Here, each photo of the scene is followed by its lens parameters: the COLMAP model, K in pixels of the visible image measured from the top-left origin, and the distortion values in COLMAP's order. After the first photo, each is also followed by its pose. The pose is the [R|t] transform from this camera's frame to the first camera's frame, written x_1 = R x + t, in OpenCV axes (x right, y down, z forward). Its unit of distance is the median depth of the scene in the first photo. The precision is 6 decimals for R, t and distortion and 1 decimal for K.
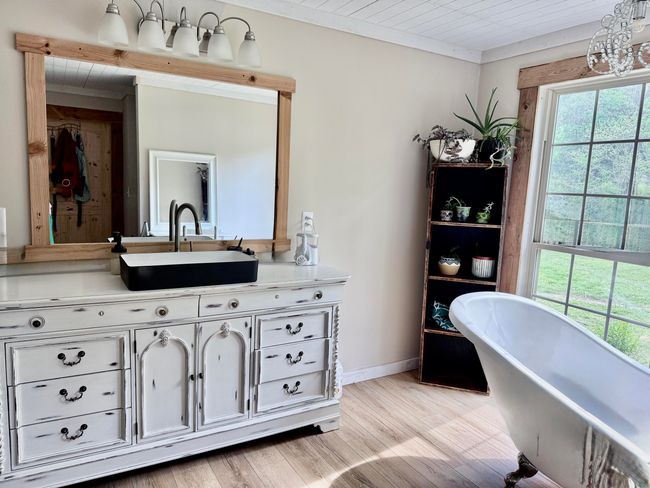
lens RADIAL K [[472.6, 0, 325.0], [0, 472.6, 244.0], [0, 0, 1]] dist [-0.003081, -0.000017]
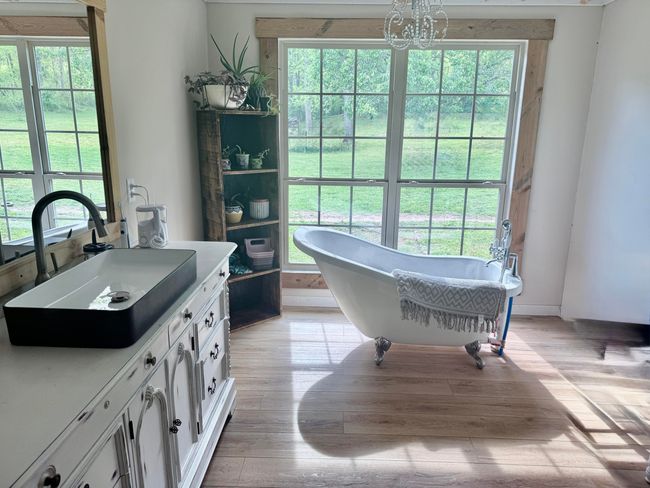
lens RADIAL K [[448.1, 0, 325.0], [0, 448.1, 244.0], [0, 0, 1]] dist [0.089915, -0.128354]
pose [[0.532252, -0.246755, 0.809827, -0.469742], [0.133466, 0.969075, 0.207558, -0.072225], [-0.835999, -0.002389, 0.548726, 0.320770]]
